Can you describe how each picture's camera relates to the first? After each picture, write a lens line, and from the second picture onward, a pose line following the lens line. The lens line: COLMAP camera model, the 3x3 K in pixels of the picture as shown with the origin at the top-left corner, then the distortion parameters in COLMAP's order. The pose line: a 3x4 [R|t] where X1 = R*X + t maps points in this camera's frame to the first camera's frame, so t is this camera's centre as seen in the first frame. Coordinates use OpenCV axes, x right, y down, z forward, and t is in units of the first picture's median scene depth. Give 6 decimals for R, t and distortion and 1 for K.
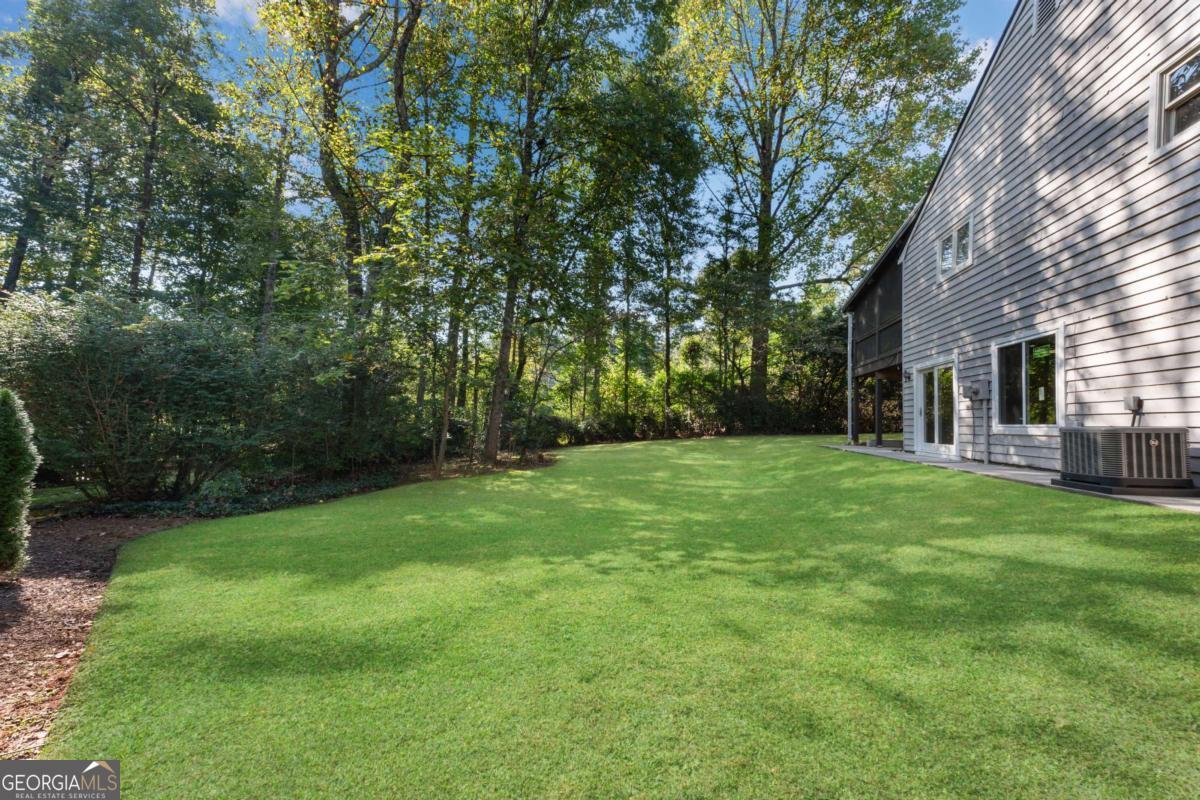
lens RADIAL K [[463.1, 0, 602.9], [0, 463.1, 413.5], [0, 0, 1]] dist [0.019576, -0.000002]
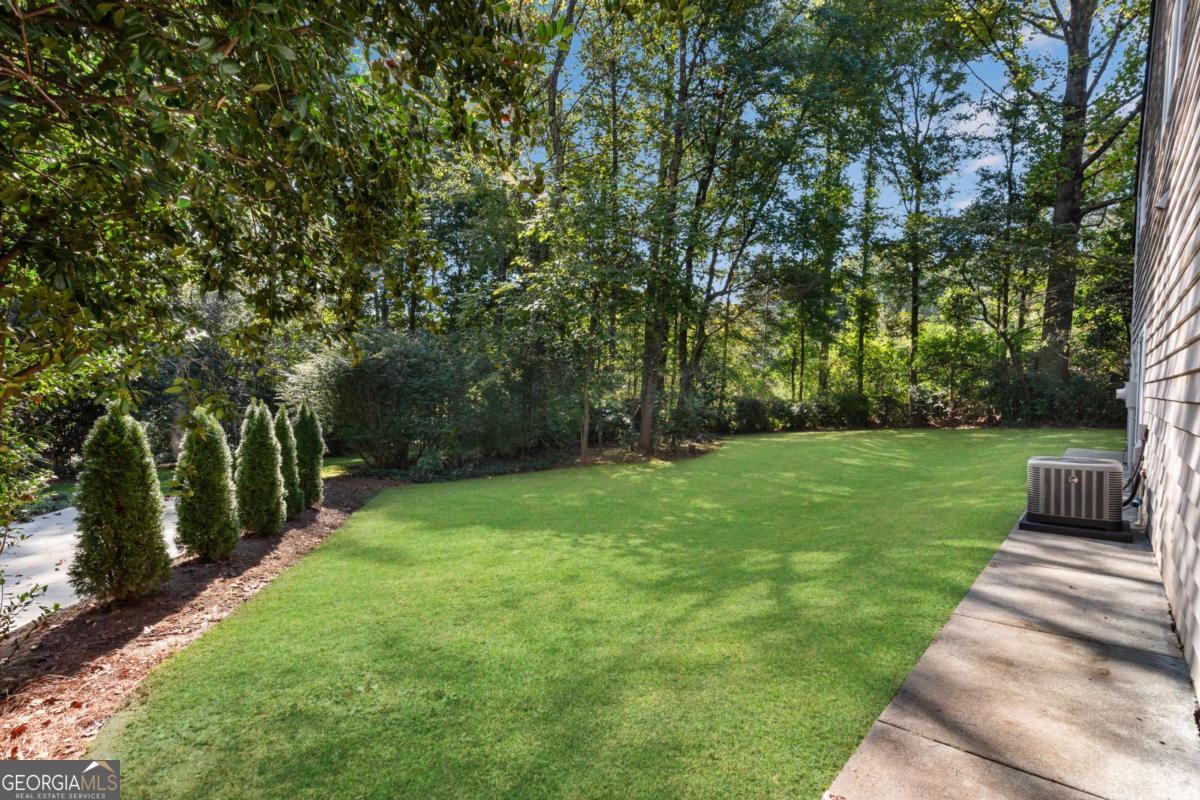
lens RADIAL K [[596.7, 0, 600.0], [0, 596.7, 400.0], [0, 0, 1]] dist [0.001373, -0.000009]
pose [[0.860947, 0.005978, -0.508660, 0.551212], [0.013520, 0.999309, 0.034628, -0.085721], [0.508515, -0.036690, 0.860271, -0.275481]]
